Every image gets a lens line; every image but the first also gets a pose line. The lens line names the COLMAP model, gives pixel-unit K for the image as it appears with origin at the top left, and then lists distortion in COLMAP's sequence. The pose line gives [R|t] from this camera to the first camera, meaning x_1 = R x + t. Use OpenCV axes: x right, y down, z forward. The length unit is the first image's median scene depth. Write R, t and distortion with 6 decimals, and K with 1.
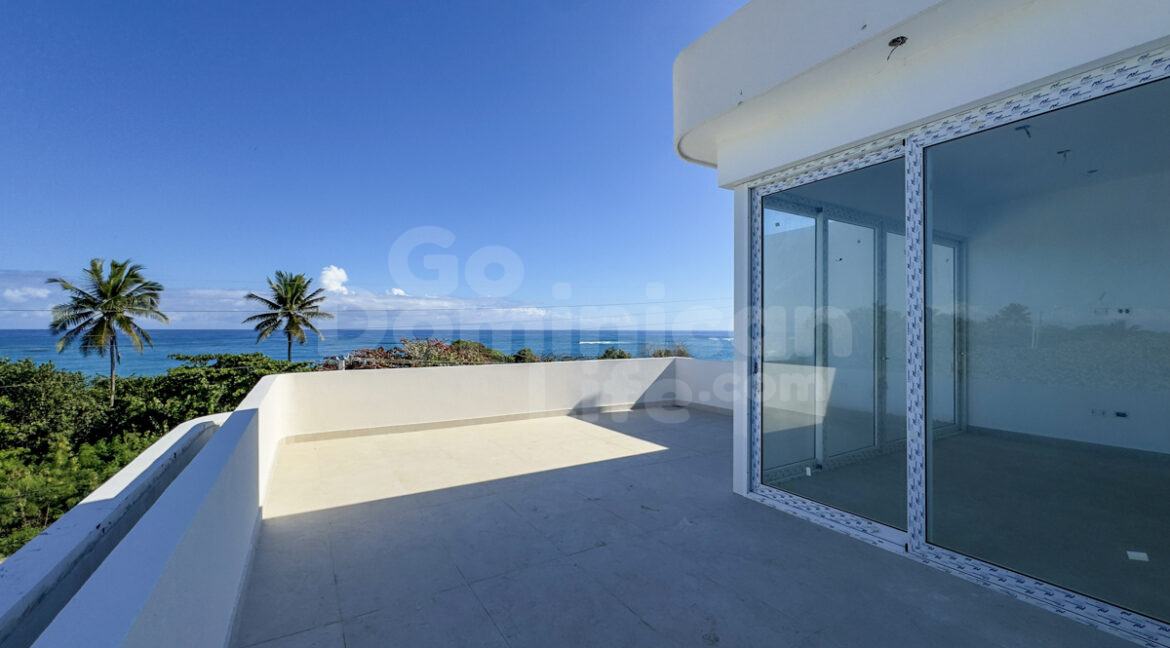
lens RADIAL K [[467.6, 0, 585.6], [0, 467.6, 328.7], [0, 0, 1]] dist [-0.002712, 0.000028]
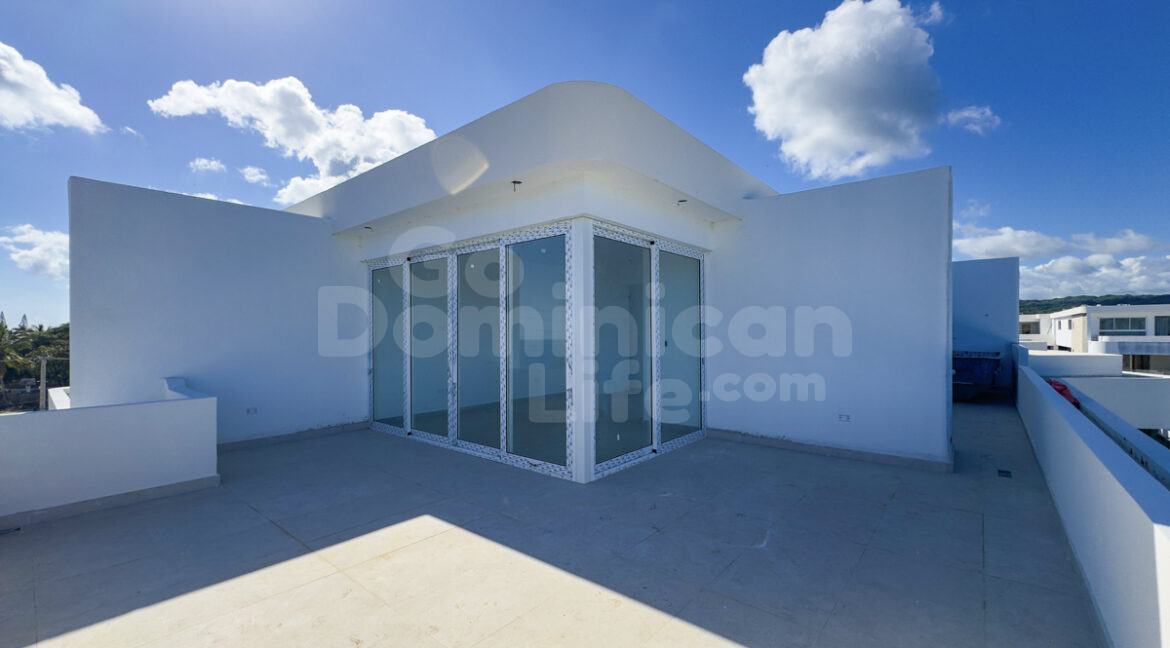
lens RADIAL K [[467.6, 0, 585.6], [0, 467.6, 328.7], [0, 0, 1]] dist [-0.002712, 0.000028]
pose [[-0.304772, 0.006114, 0.952406, -0.934753], [0.000013, 0.999979, -0.006415, -0.026798], [-0.952425, -0.001943, -0.304765, 1.617739]]
